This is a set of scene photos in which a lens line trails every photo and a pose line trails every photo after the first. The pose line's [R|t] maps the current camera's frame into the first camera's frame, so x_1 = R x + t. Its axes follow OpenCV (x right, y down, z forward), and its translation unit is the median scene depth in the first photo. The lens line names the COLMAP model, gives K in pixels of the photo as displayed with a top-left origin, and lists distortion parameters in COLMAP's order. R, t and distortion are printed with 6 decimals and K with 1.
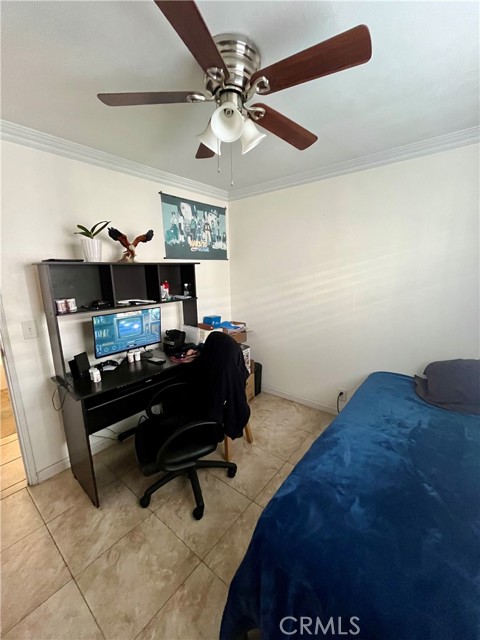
lens RADIAL K [[259.1, 0, 240.1], [0, 259.1, 322.1], [0, 0, 1]] dist [0.000510, 0.000398]
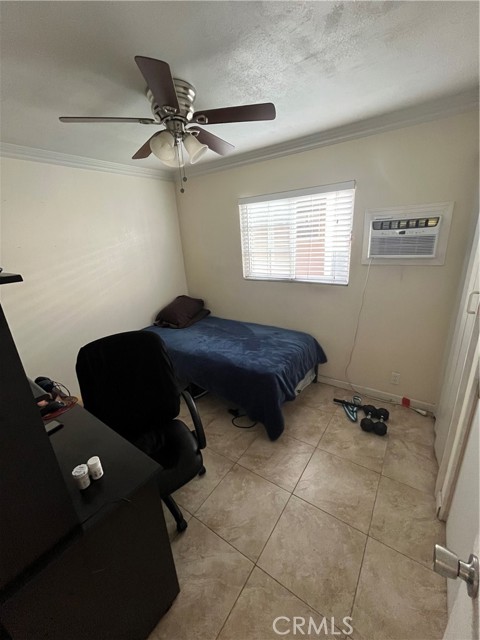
lens RADIAL K [[259.1, 0, 239.9], [0, 259.1, 319.7], [0, 0, 1]] dist [0.000510, 0.000398]
pose [[-0.072939, -0.291515, 0.953781, -1.263312], [0.251294, 0.920102, 0.300439, -0.223399], [-0.965159, 0.261593, 0.006144, 0.754676]]
